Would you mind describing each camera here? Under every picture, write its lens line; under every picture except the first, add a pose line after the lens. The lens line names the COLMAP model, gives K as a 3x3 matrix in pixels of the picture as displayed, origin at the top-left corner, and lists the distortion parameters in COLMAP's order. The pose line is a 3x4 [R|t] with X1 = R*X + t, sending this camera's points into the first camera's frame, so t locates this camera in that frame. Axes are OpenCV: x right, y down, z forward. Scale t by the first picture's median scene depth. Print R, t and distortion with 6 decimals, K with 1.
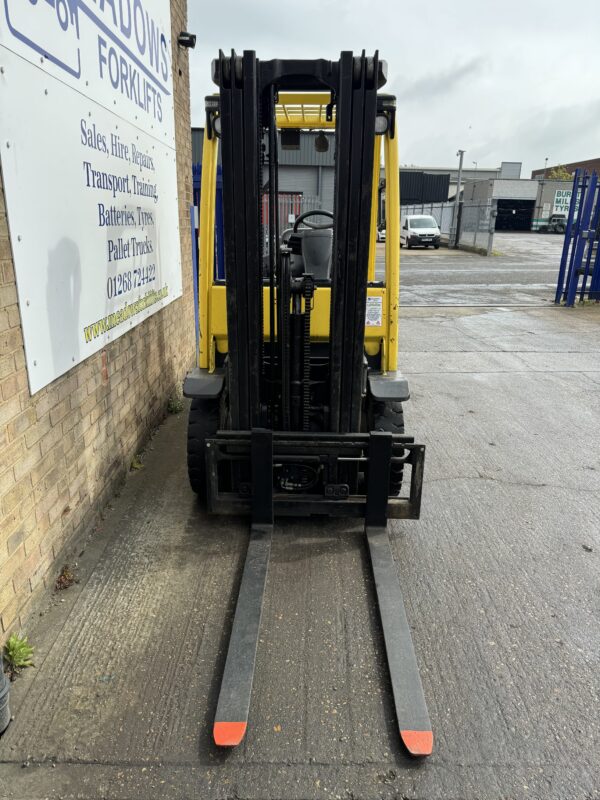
lens RADIAL K [[554.2, 0, 300.0], [0, 554.2, 400.0], [0, 0, 1]] dist [0.004825, -0.004521]
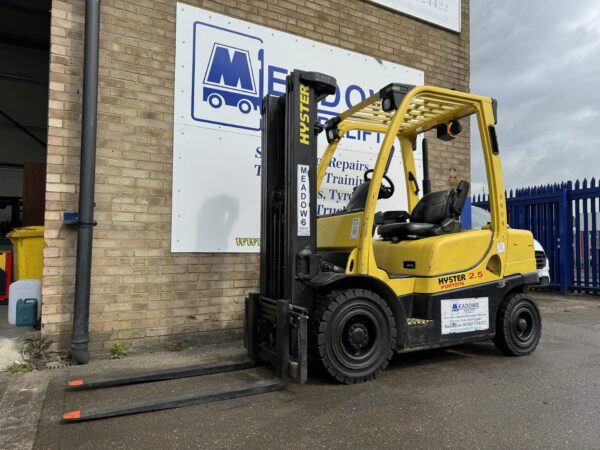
lens RADIAL K [[415.6, 0, 303.6], [0, 415.6, 226.7], [0, 0, 1]] dist [0.004825, -0.004521]
pose [[0.490330, -0.054718, -0.869818, 1.058235], [-0.274264, 0.937634, -0.213591, 0.089021], [0.827258, 0.343290, 0.444743, 0.498421]]
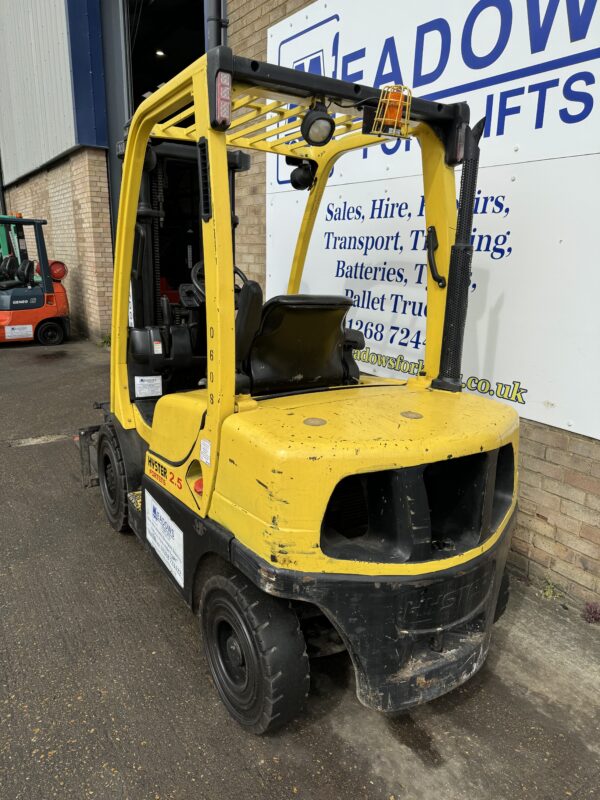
lens RADIAL K [[584.4, 0, 299.2], [0, 584.4, 417.7], [0, 0, 1]] dist [-0.042158, 0.000411]
pose [[-0.823723, 0.127521, -0.552466, 0.552036], [-0.205838, 0.840646, 0.500943, -0.744182], [0.528309, 0.526357, -0.666211, 2.157427]]
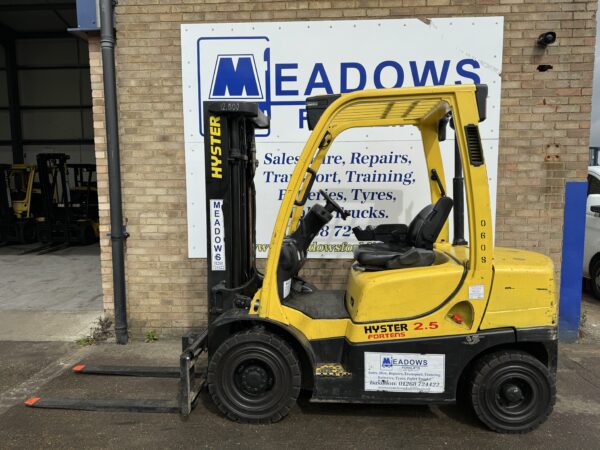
lens RADIAL K [[415.6, 0, 303.6], [0, 415.6, 226.7], [0, 0, 1]] dist [0.004825, -0.004521]
pose [[-0.027076, 0.077702, -0.996609, 1.195588], [-0.308268, 0.947736, 0.082267, -0.392341], [0.950914, 0.309450, -0.001708, 1.172397]]
